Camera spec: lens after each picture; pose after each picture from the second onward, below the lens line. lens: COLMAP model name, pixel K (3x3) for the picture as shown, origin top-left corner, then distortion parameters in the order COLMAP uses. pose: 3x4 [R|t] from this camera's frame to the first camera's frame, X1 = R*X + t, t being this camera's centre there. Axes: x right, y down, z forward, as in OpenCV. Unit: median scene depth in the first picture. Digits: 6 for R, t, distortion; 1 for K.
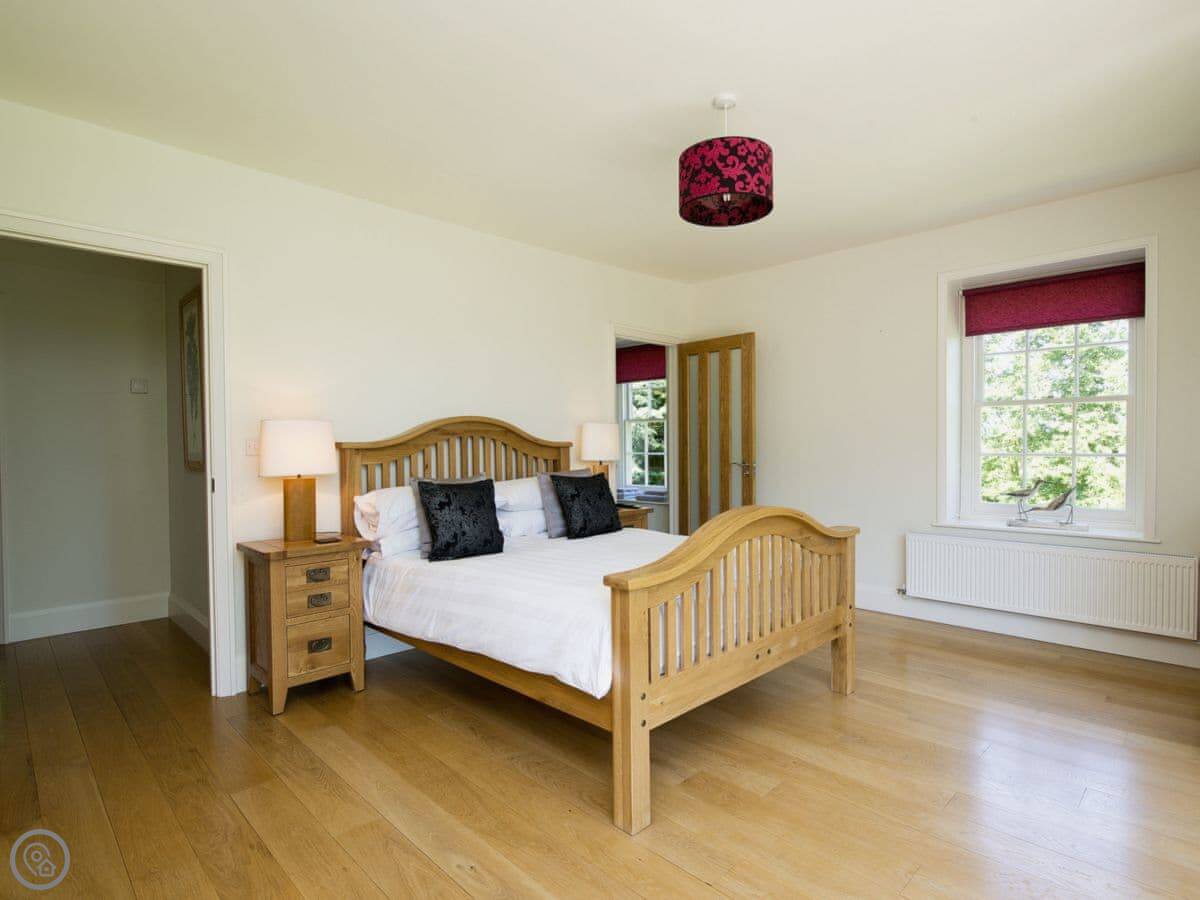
lens RADIAL K [[546.2, 0, 598.9], [0, 546.2, 452.3], [0, 0, 1]] dist [0.003009, 0.000344]
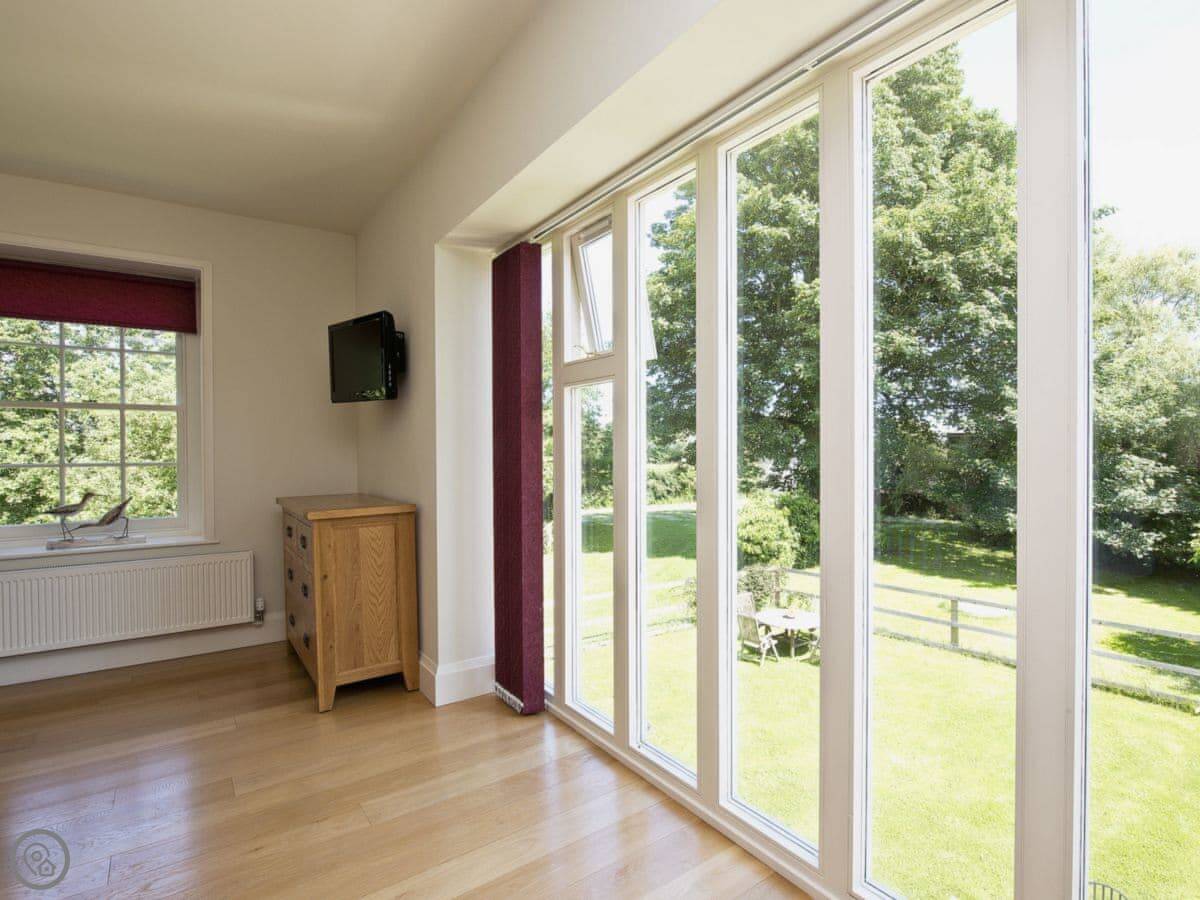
lens RADIAL K [[600.4, 0, 602.0], [0, 600.4, 455.4], [0, 0, 1]] dist [-0.021420, -0.000325]
pose [[0.231658, -0.005310, 0.972783, 0.071388], [0.014532, 0.999892, 0.001998, -0.000747], [-0.972689, 0.013673, 0.231711, -0.048564]]
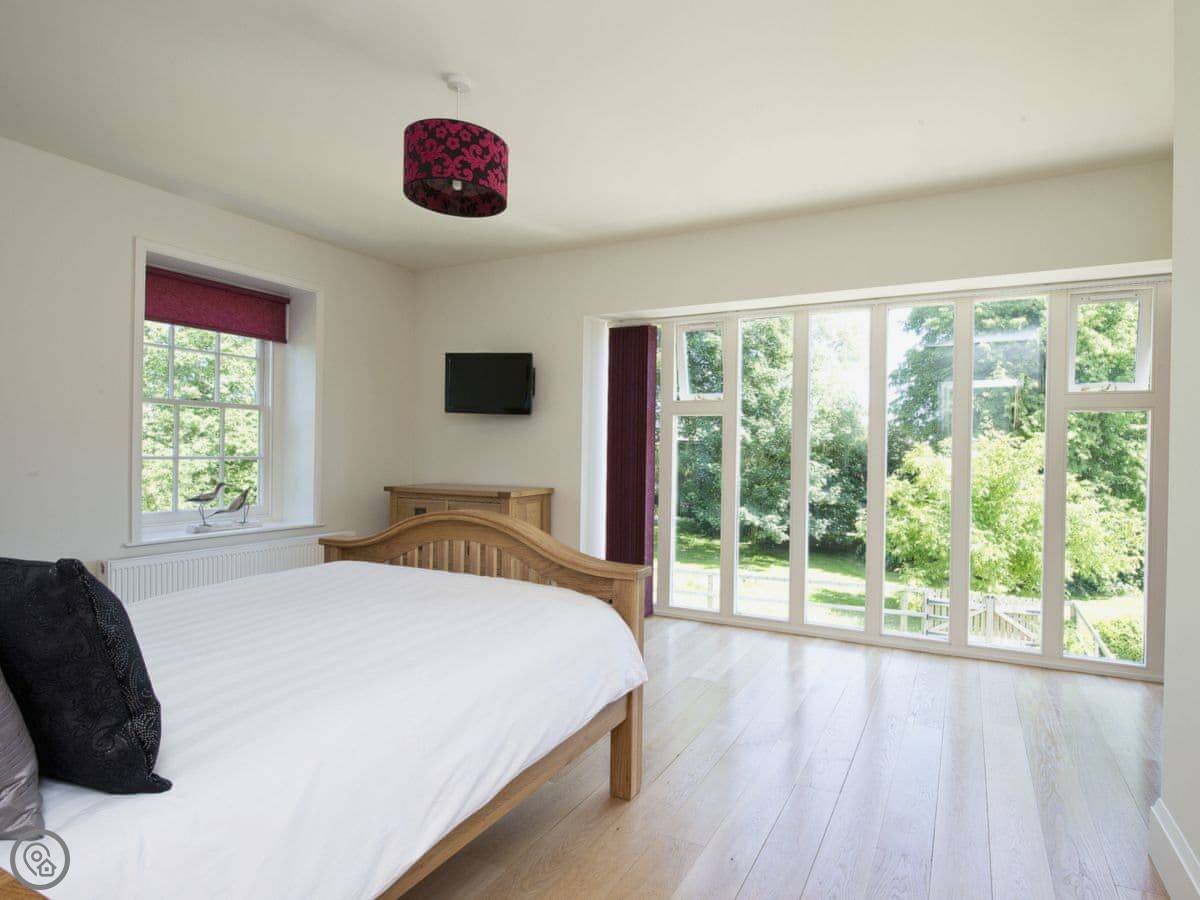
lens RADIAL K [[600.4, 0, 596.1], [0, 600.4, 449.2], [0, 0, 1]] dist [-0.021420, -0.000325]
pose [[-0.176351, 0.009258, 0.984284, -0.370839], [0.001148, 0.999957, -0.009200, -0.000320], [-0.984327, -0.000493, -0.176354, 0.496566]]
